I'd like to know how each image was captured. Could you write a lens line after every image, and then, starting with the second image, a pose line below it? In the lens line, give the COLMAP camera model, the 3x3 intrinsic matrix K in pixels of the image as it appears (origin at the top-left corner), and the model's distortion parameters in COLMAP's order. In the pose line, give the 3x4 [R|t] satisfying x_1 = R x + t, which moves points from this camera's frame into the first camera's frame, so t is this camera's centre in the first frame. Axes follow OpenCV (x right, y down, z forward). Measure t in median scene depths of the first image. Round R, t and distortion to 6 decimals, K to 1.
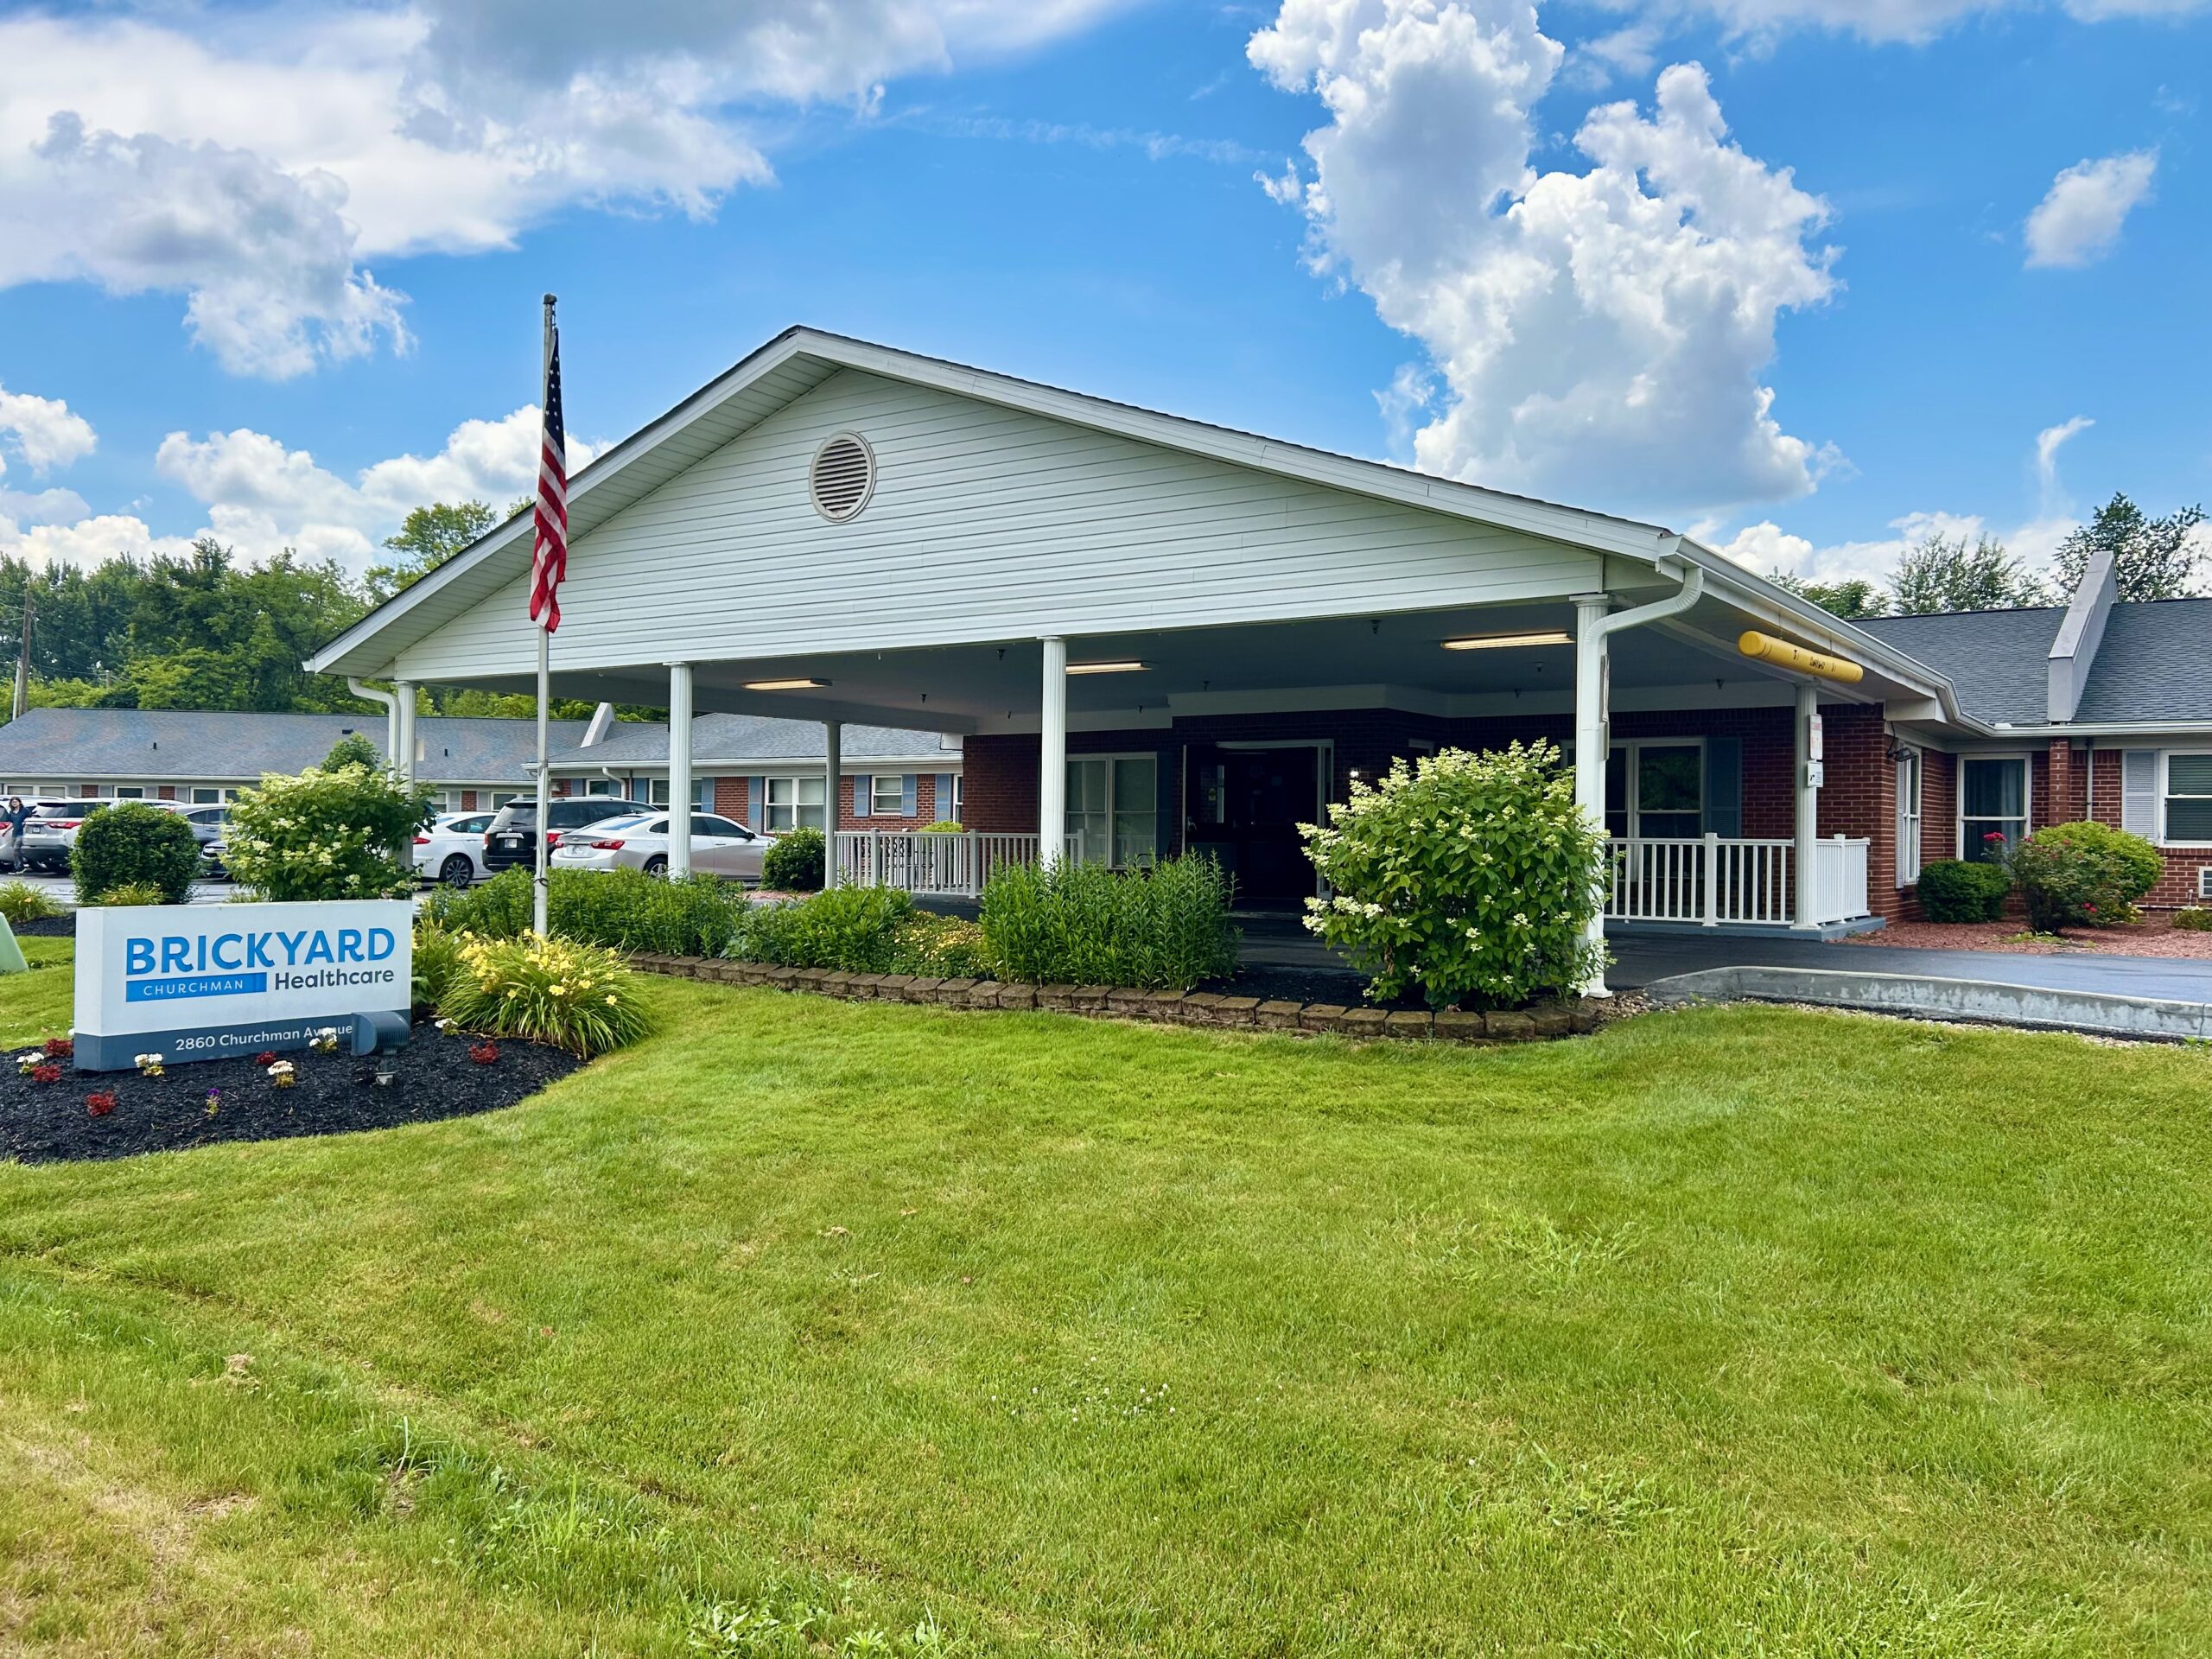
lens RADIAL K [[1686.8, 0, 1096.5], [0, 1686.8, 829.7], [0, 0, 1]] dist [0.006133, -0.014172]
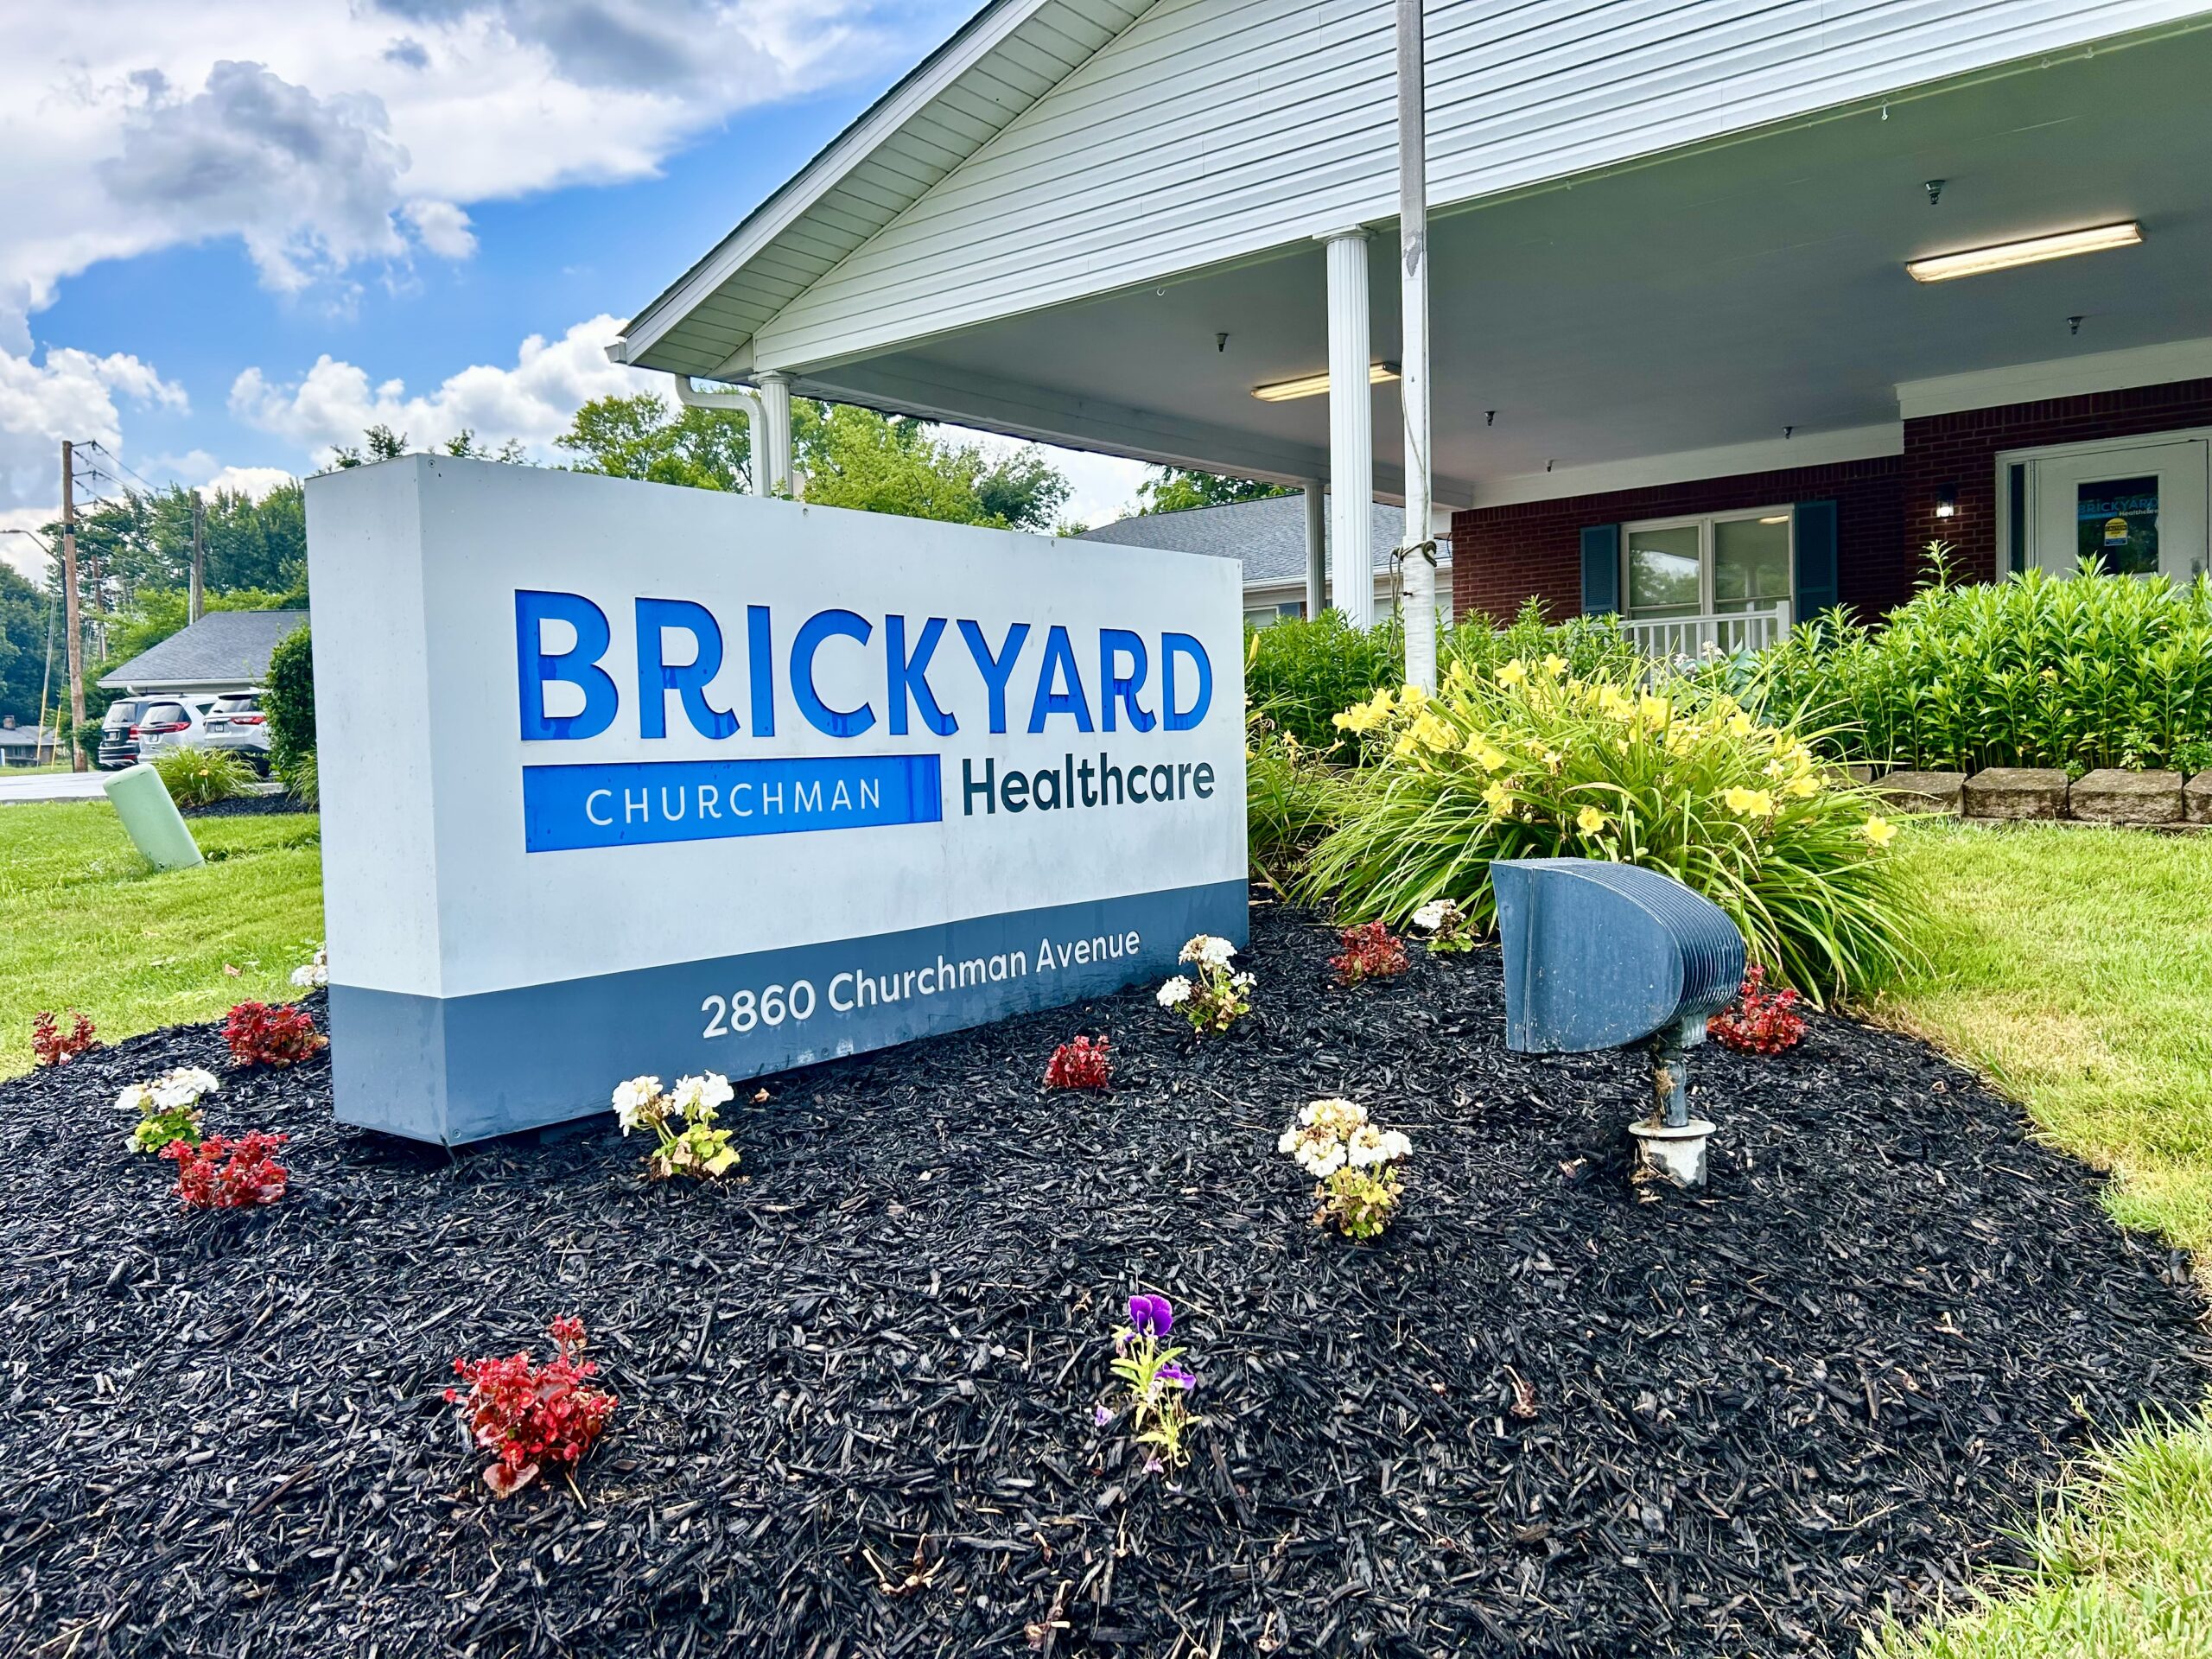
lens RADIAL K [[1686.8, 0, 1111.6], [0, 1686.8, 836.2], [0, 0, 1]] dist [0.006133, -0.014172]
pose [[0.996066, -0.036645, -0.080682, -0.439255], [0.041449, 0.997415, 0.058691, 0.082719], [0.078323, -0.061804, 0.995010, 0.713701]]
